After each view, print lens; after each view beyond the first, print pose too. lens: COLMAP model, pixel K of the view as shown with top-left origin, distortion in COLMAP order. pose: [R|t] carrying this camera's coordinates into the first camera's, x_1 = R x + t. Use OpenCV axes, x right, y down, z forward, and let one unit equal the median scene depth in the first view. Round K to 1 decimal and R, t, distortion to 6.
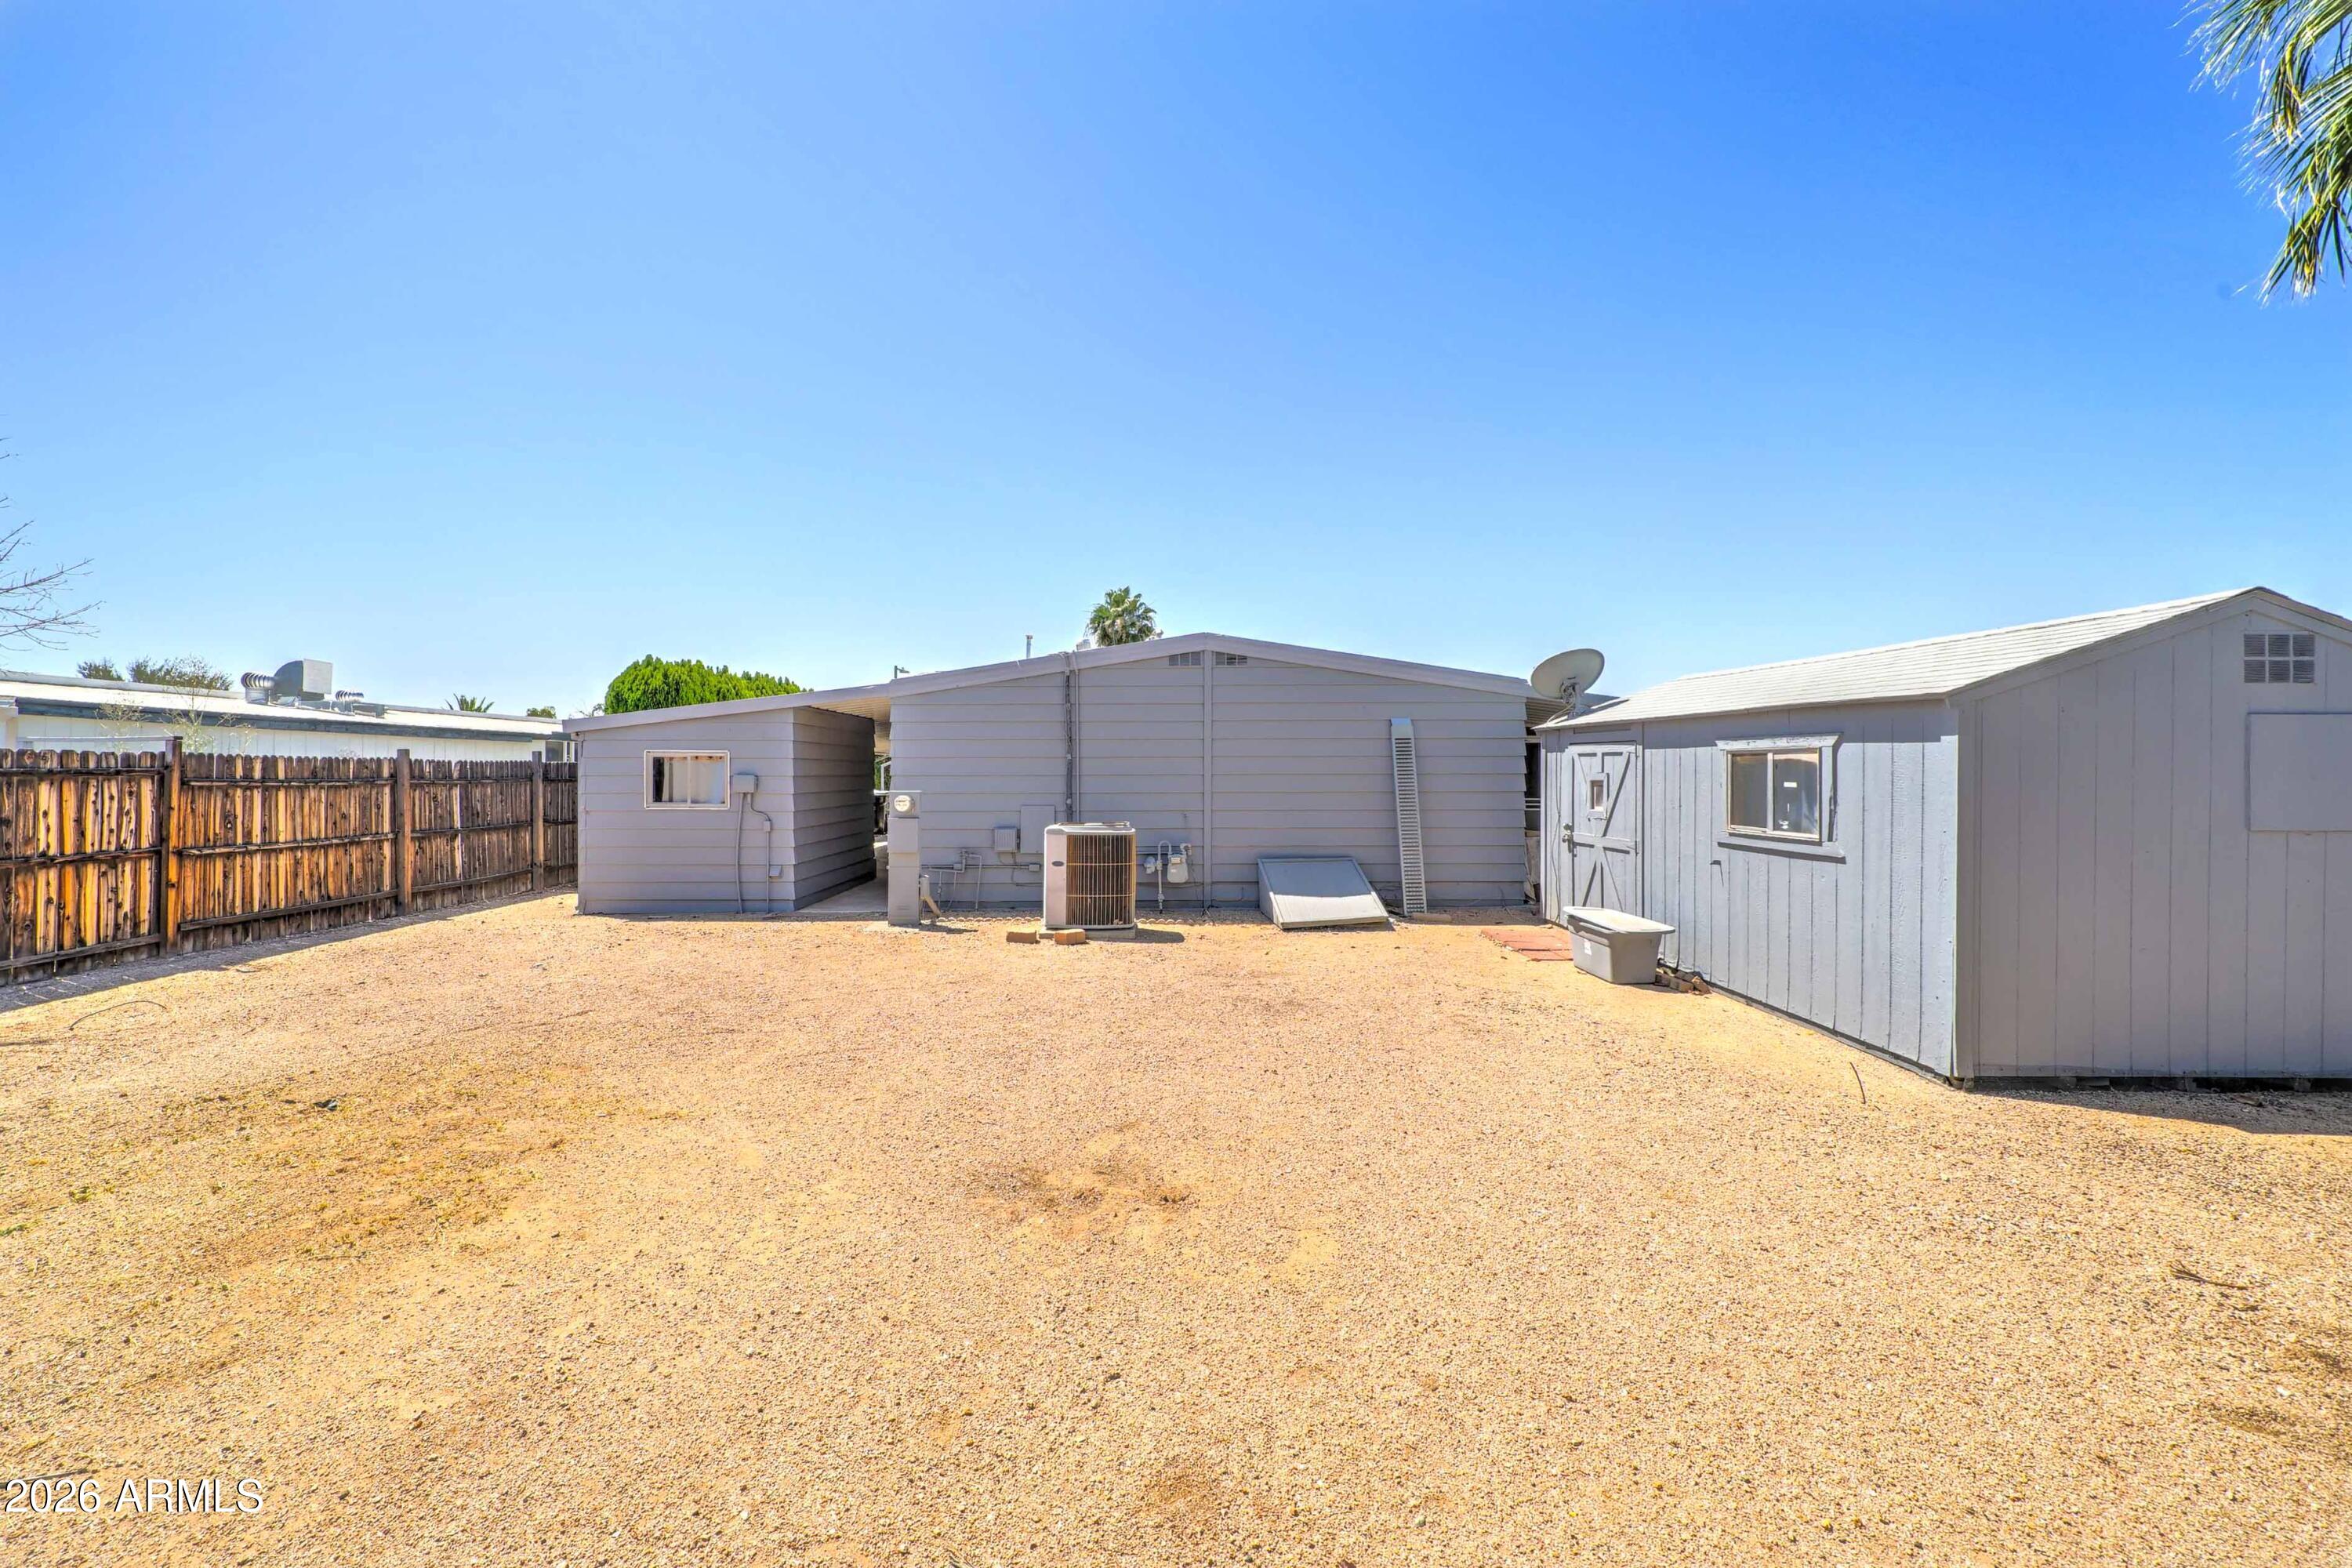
lens RADIAL K [[899.0, 0, 1173.3], [0, 899.0, 776.3], [0, 0, 1]] dist [0.000341, -0.000154]
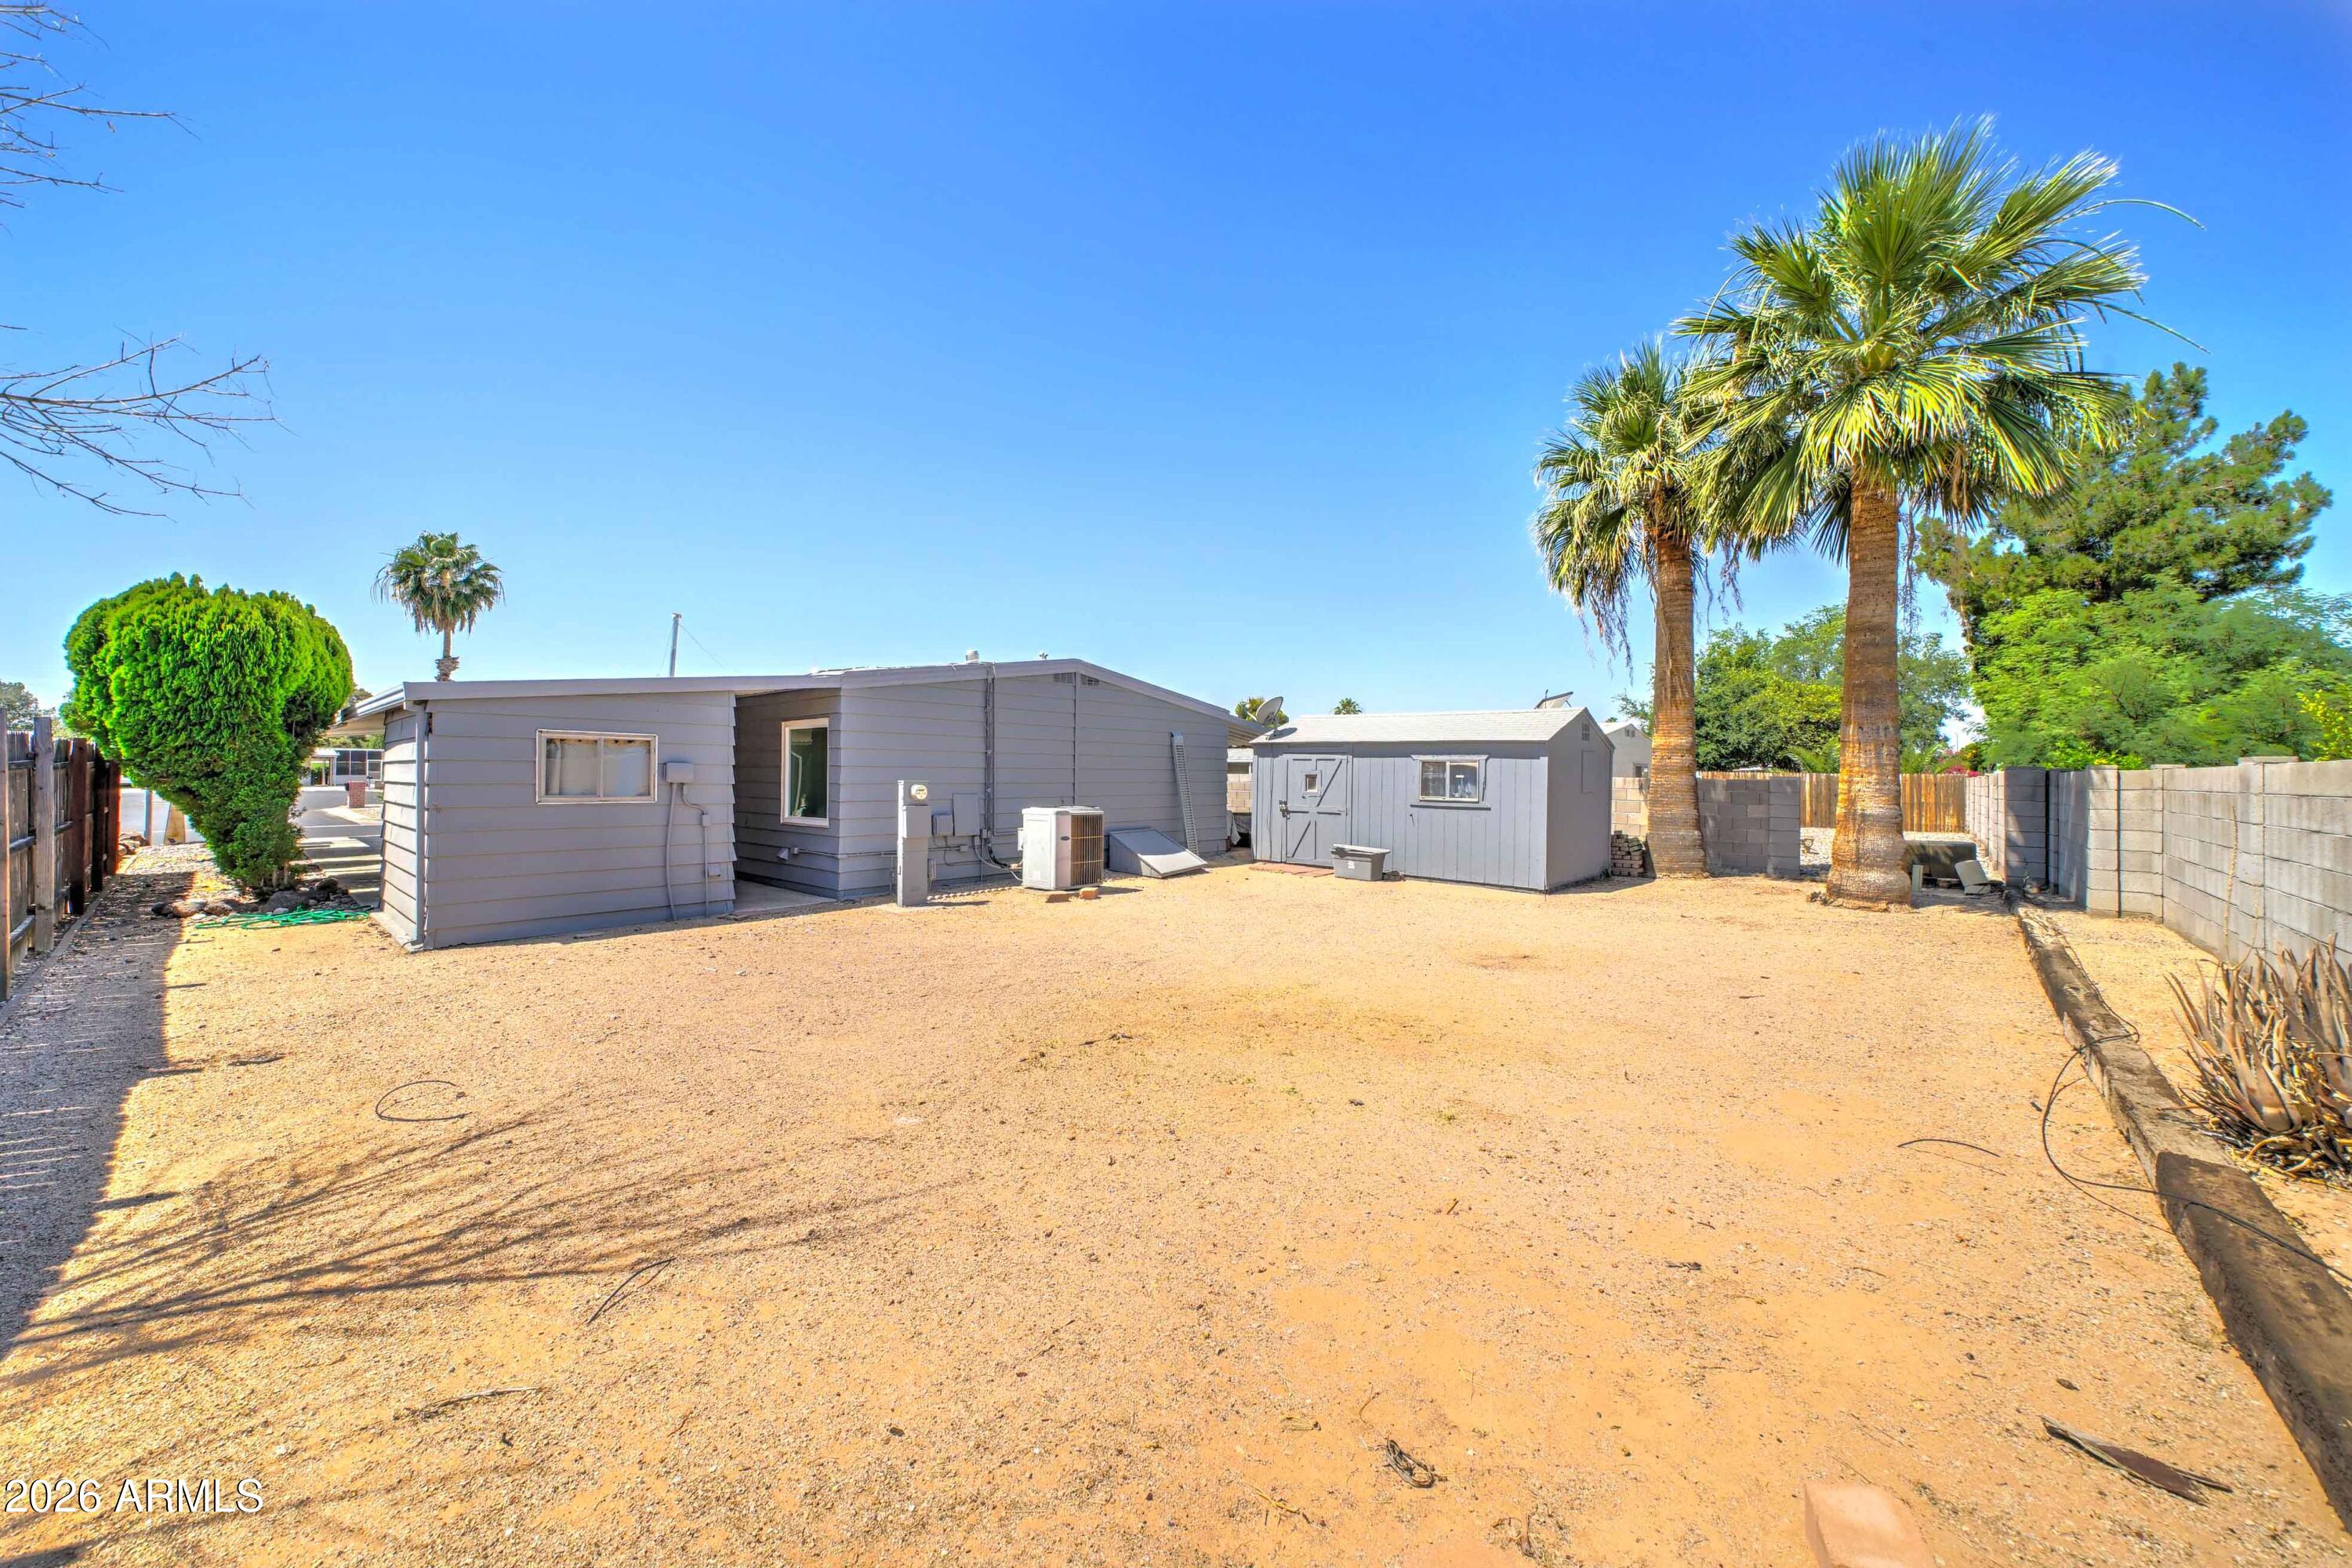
lens RADIAL K [[823.6, 0, 1196.7], [0, 823.6, 774.7], [0, 0, 1]] dist [-0.001500, 0.000098]
pose [[0.667476, 0.005648, 0.744610, -0.850396], [-0.007112, 0.999974, -0.001210, 0.008246], [-0.744597, -0.004489, 0.667499, 0.093408]]
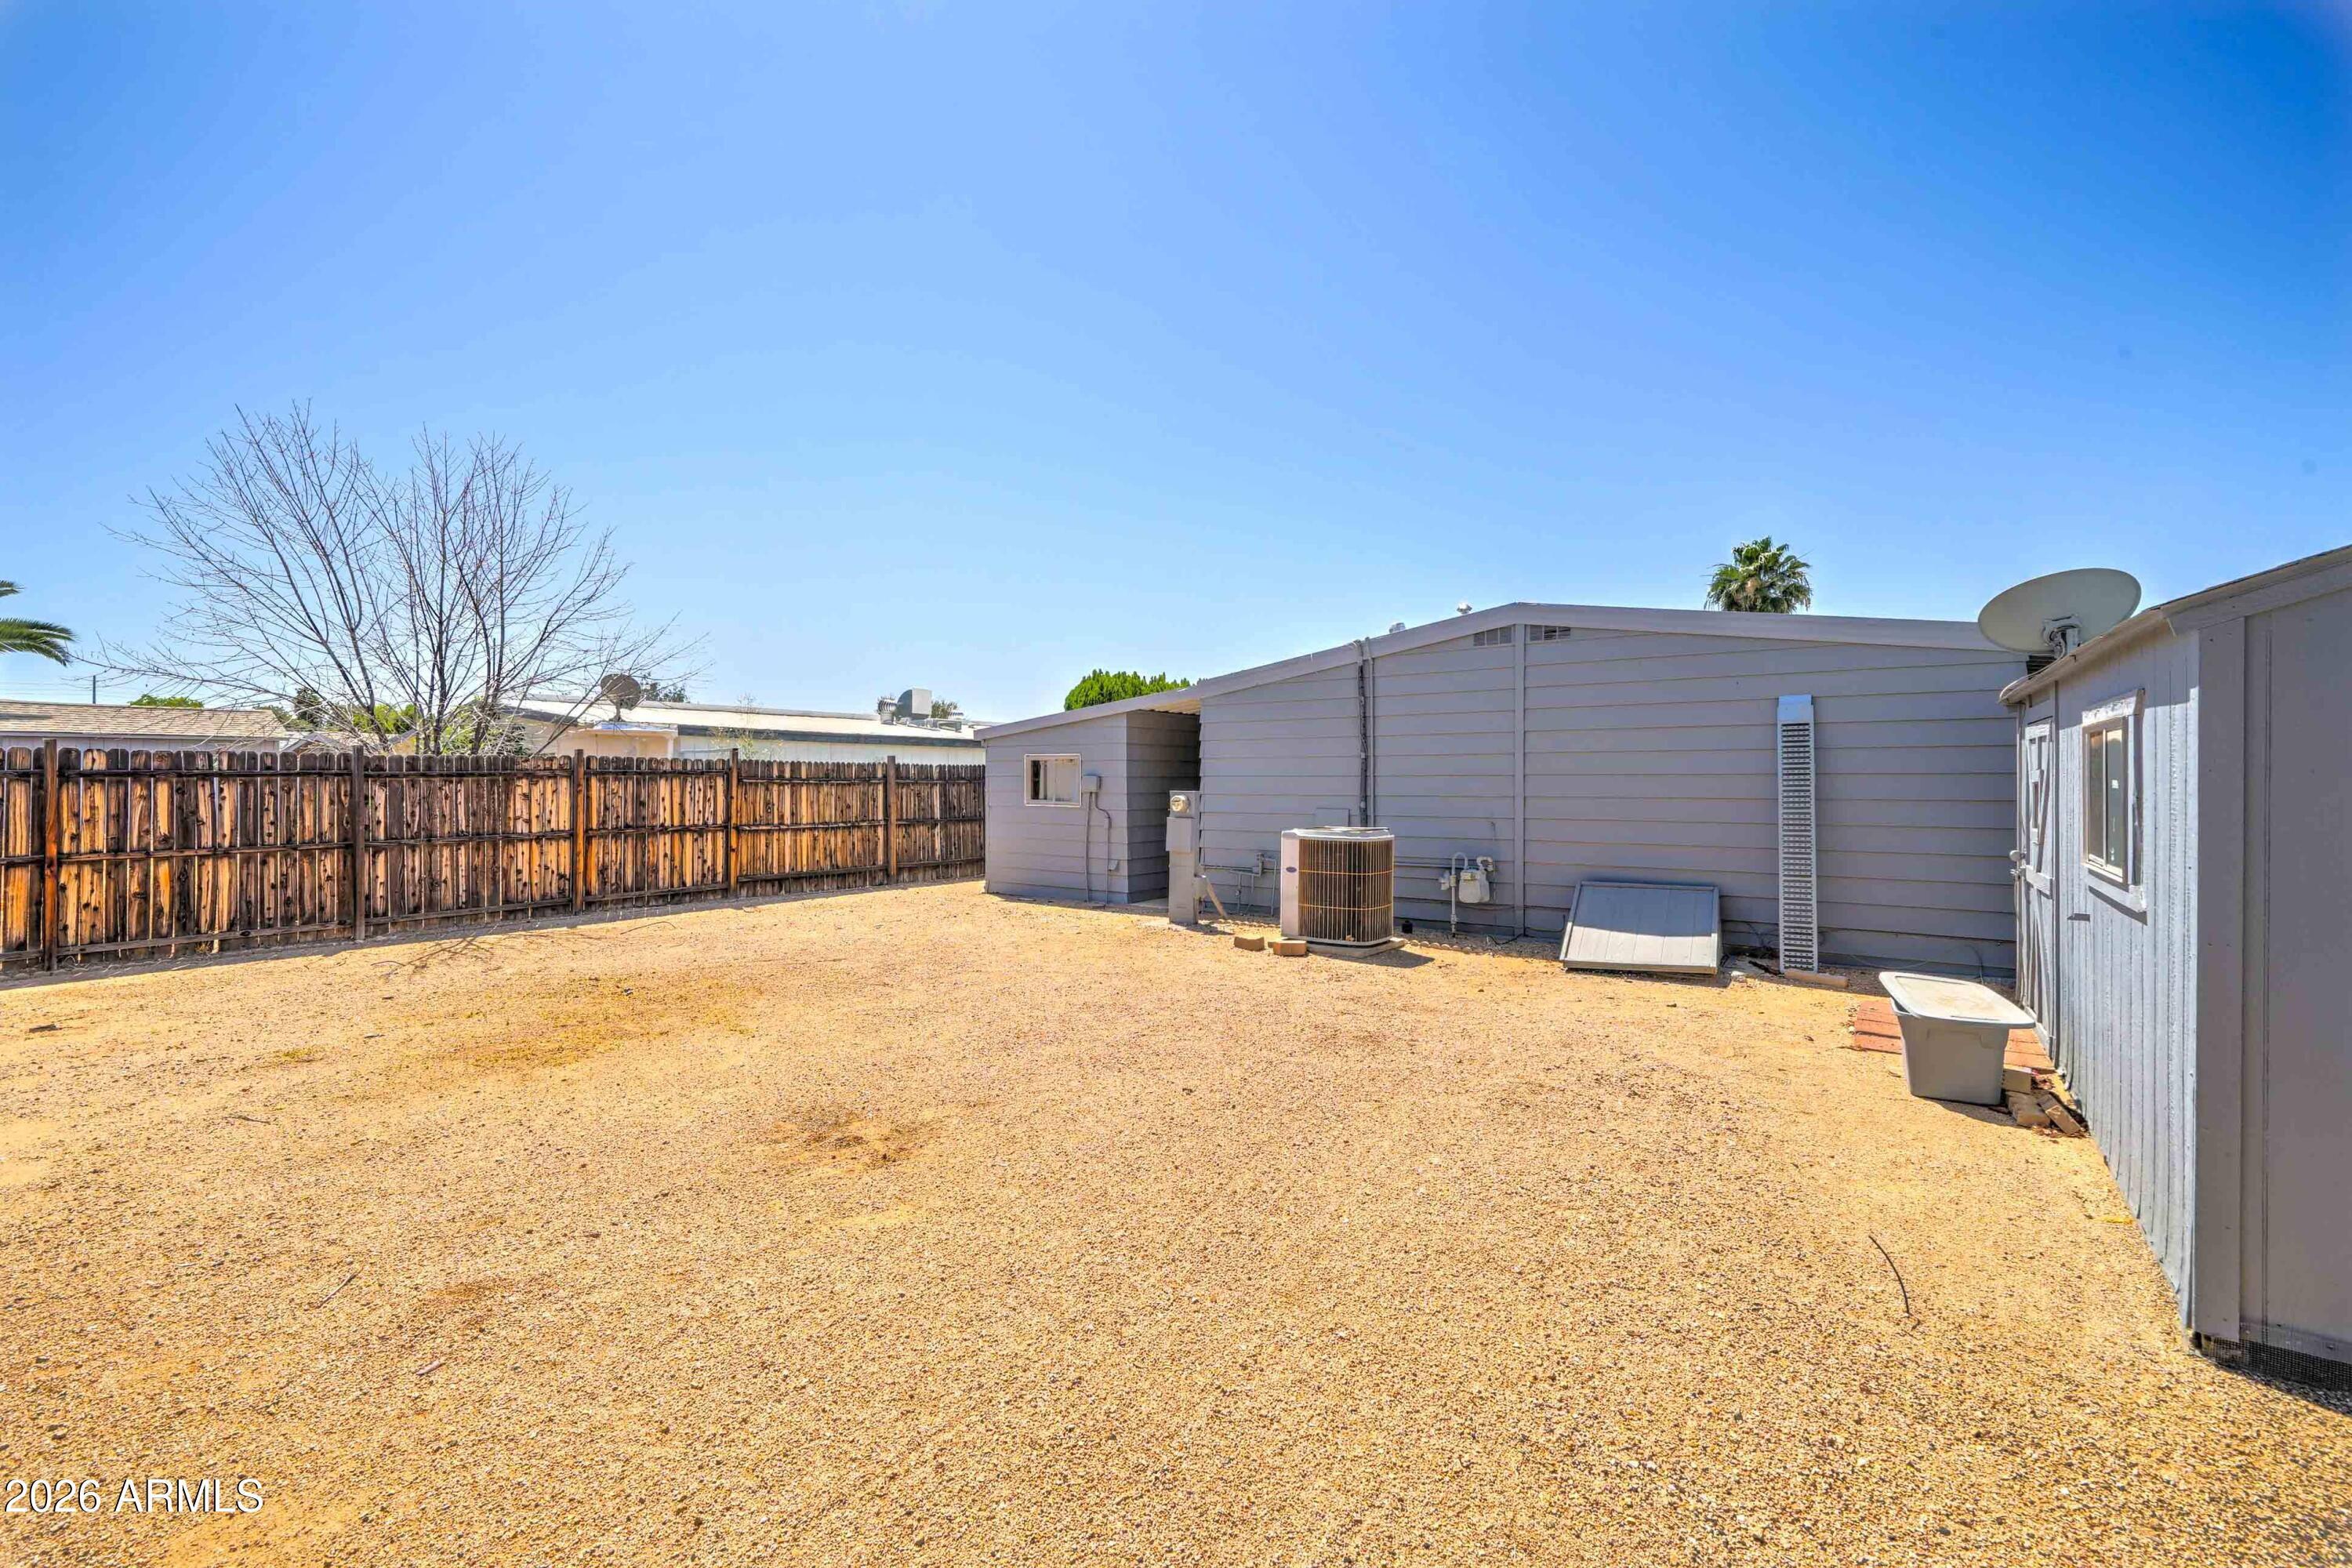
lens RADIAL K [[1001.3, 0, 1184.4], [0, 1001.3, 785.7], [0, 0, 1]] dist [0.001012, 0.000001]
pose [[0.813794, 0.005286, -0.581129, 0.373913], [-0.003648, 0.999985, 0.003988, 0.006465], [0.581142, -0.001126, 0.813802, 0.087867]]
